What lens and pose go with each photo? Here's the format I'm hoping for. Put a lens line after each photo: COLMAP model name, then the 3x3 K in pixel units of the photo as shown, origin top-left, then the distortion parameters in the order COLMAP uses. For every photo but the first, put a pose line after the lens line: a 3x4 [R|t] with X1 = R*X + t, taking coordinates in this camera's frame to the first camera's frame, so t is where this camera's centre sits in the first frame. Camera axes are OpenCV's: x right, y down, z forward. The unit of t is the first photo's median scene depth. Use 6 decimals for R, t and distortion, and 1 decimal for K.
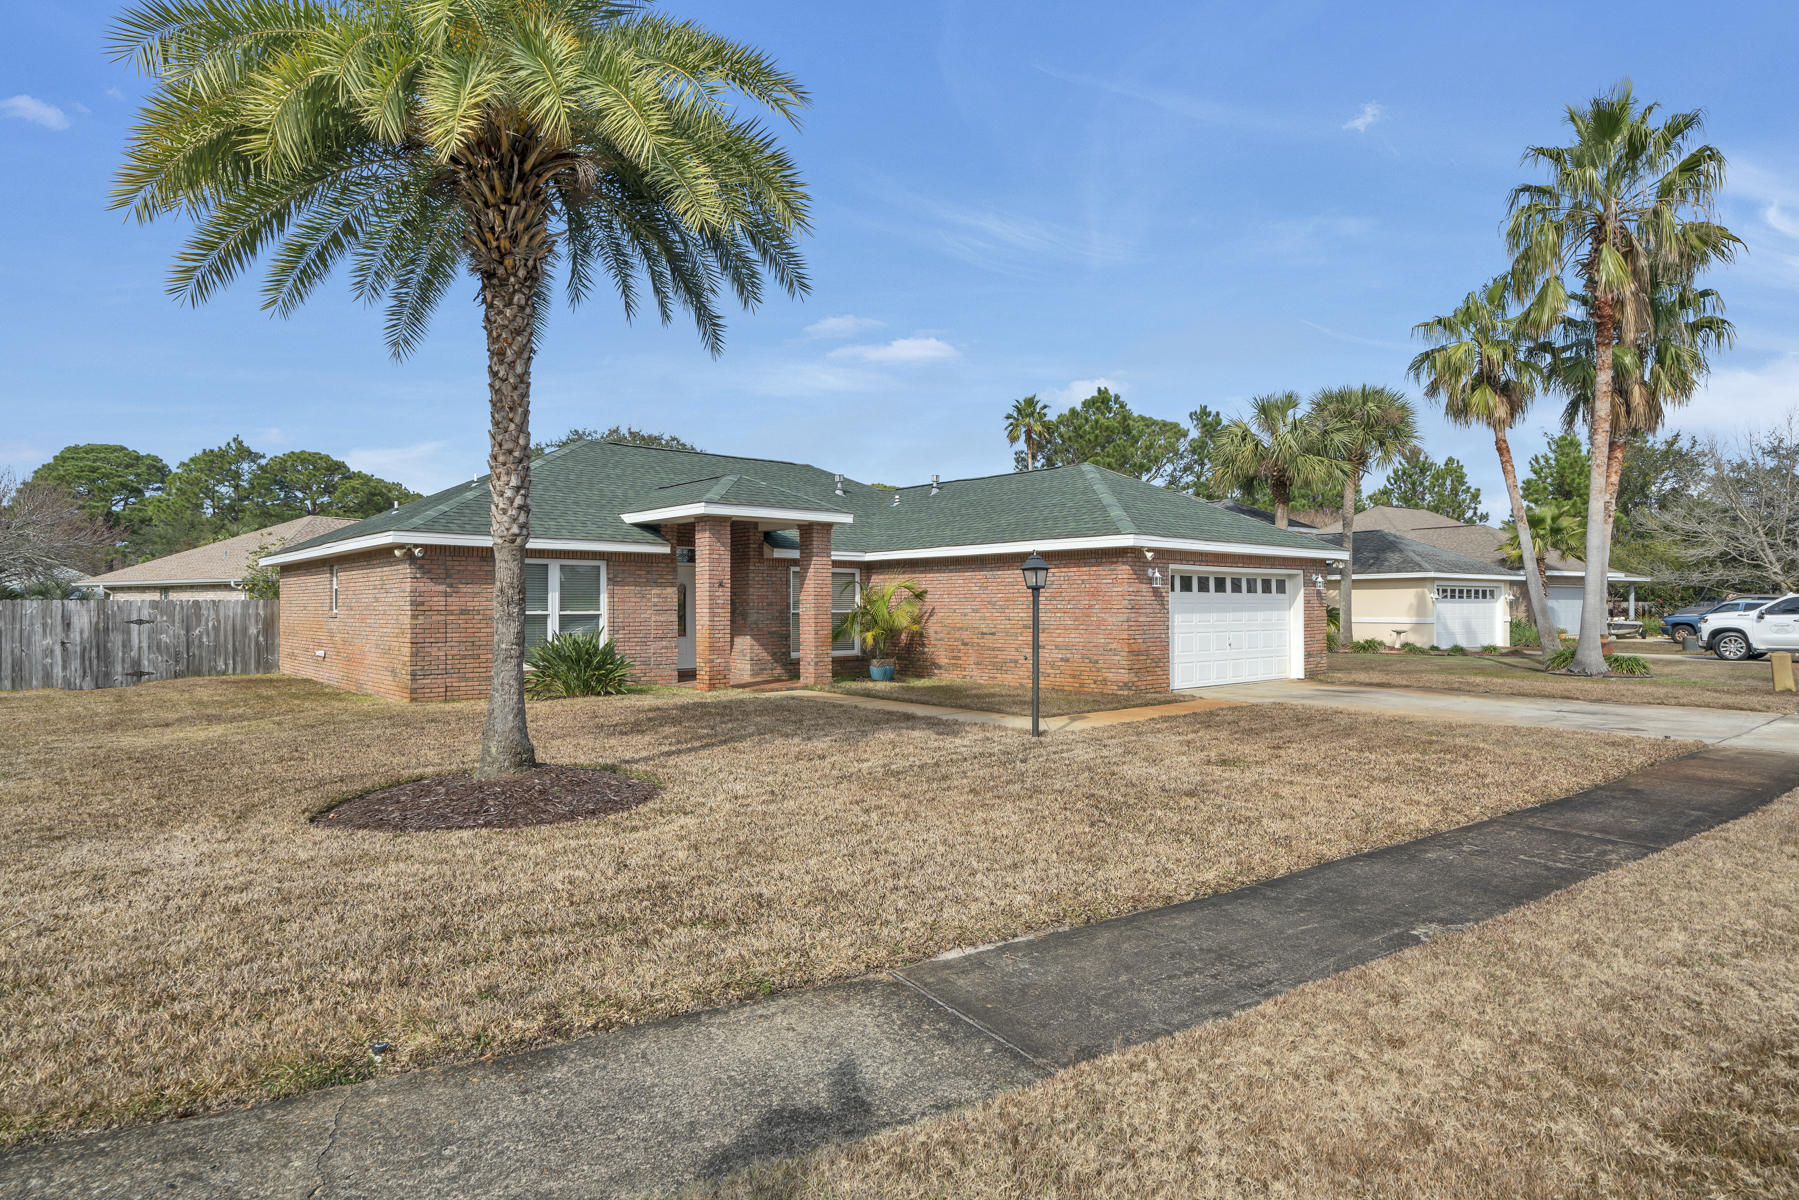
lens RADIAL K [[960.0, 0, 849.4], [0, 960.0, 597.2], [0, 0, 1]] dist [0.003227, 0.000397]
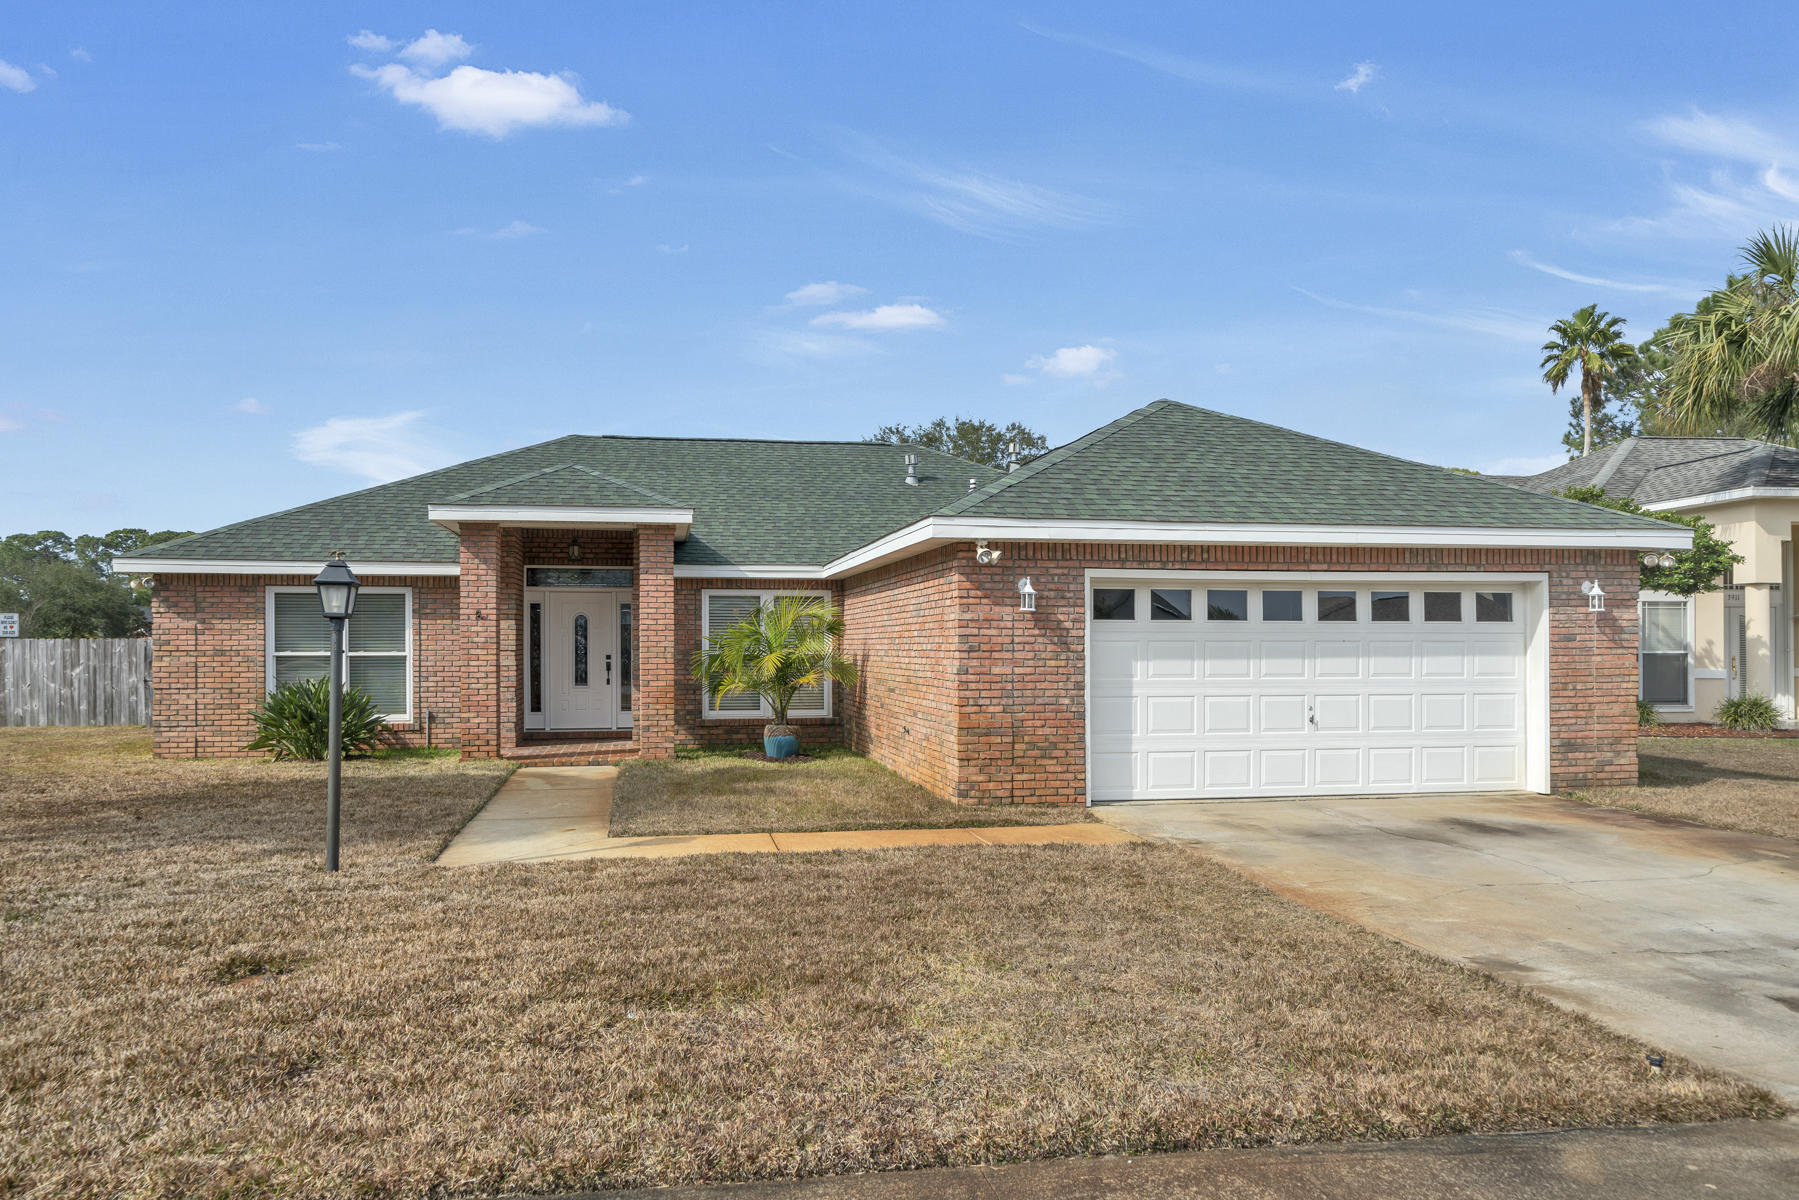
lens RADIAL K [[1181.6, 0, 881.1], [0, 1181.6, 615.6], [0, 0, 1]] dist [0.002665, 0.002811]
pose [[0.867887, -0.011365, -0.496632, 0.483701], [0.004685, 0.999881, -0.014695, 0.000808], [0.496740, 0.010427, 0.867837, 0.310239]]
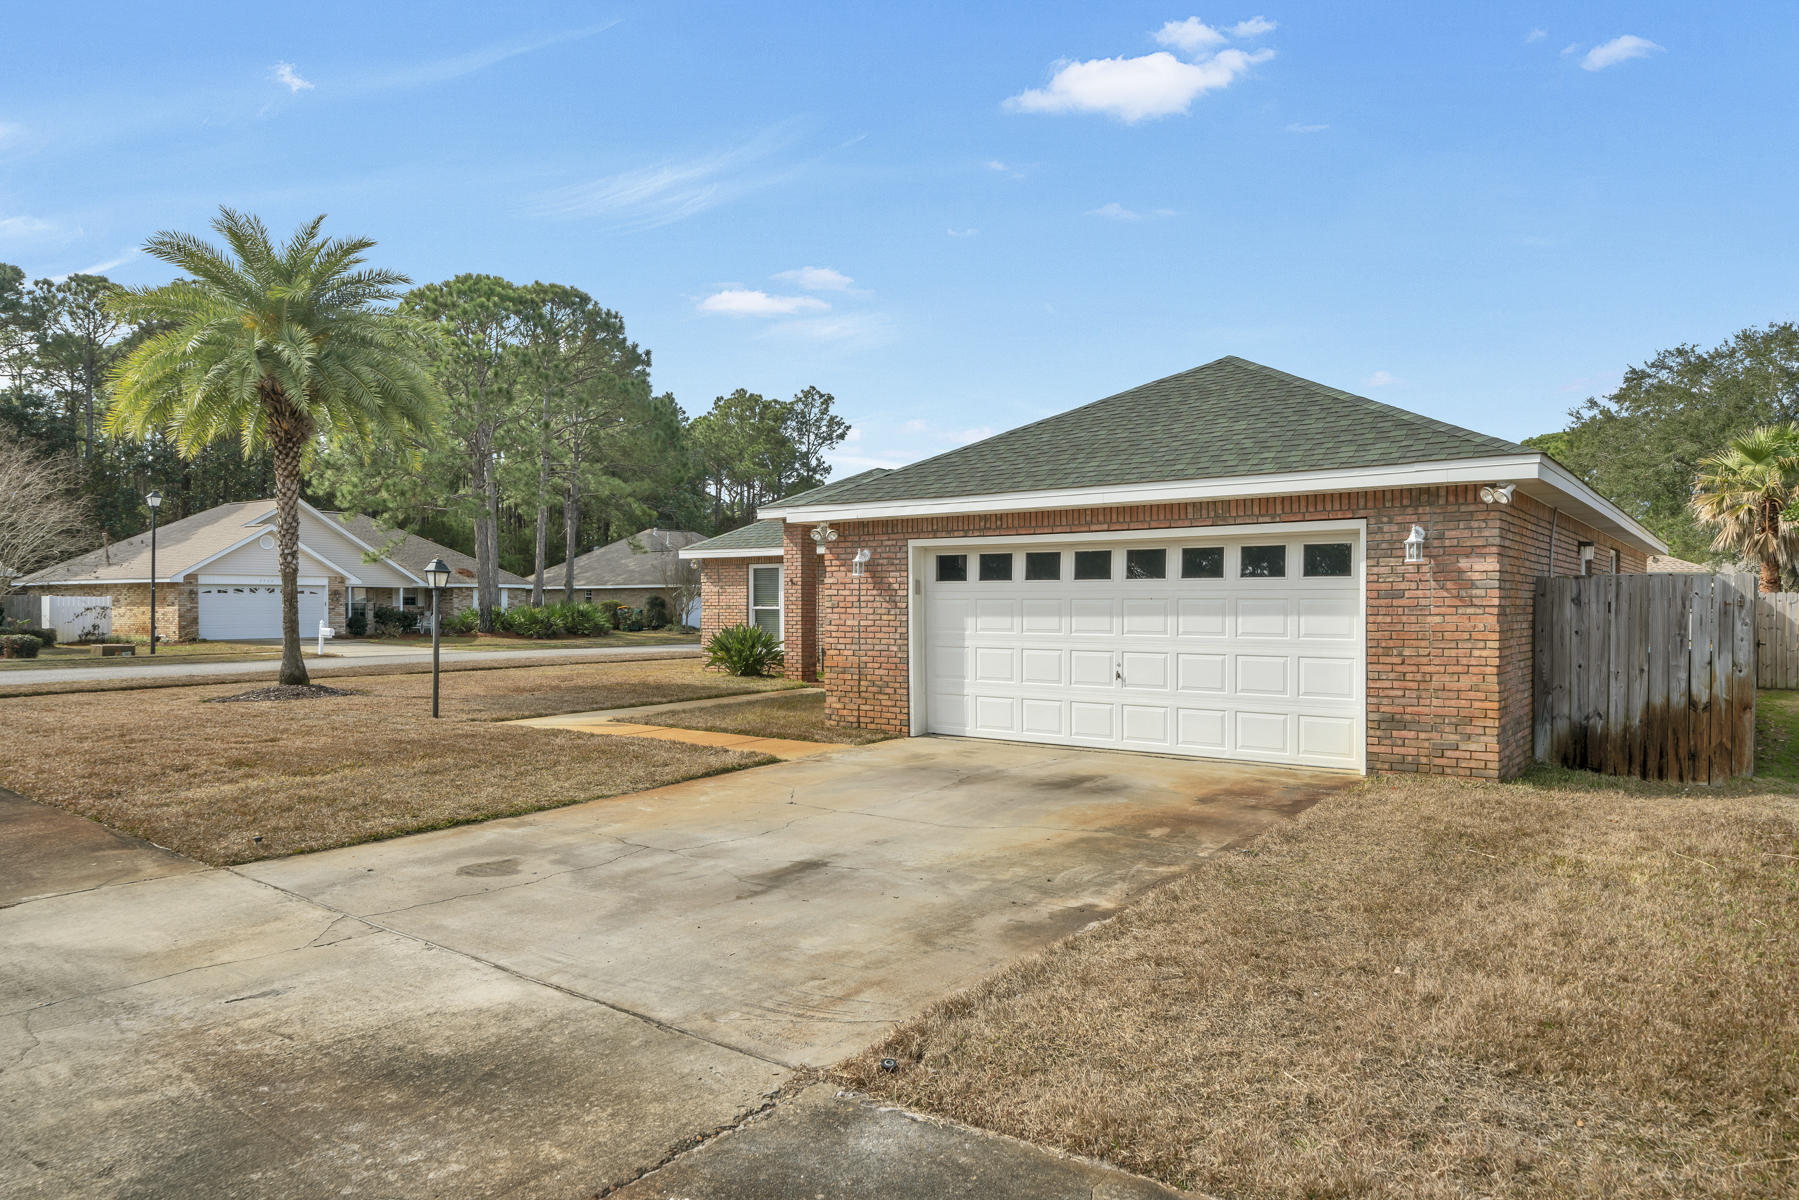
lens RADIAL K [[1123.9, 0, 845.9], [0, 1123.9, 591.9], [0, 0, 1]] dist [0.003910, 0.000217]
pose [[0.207826, -0.007820, -0.978135, 0.921267], [0.011176, 0.999922, -0.005619, 0.003993], [0.978102, -0.009764, 0.207897, 0.683323]]
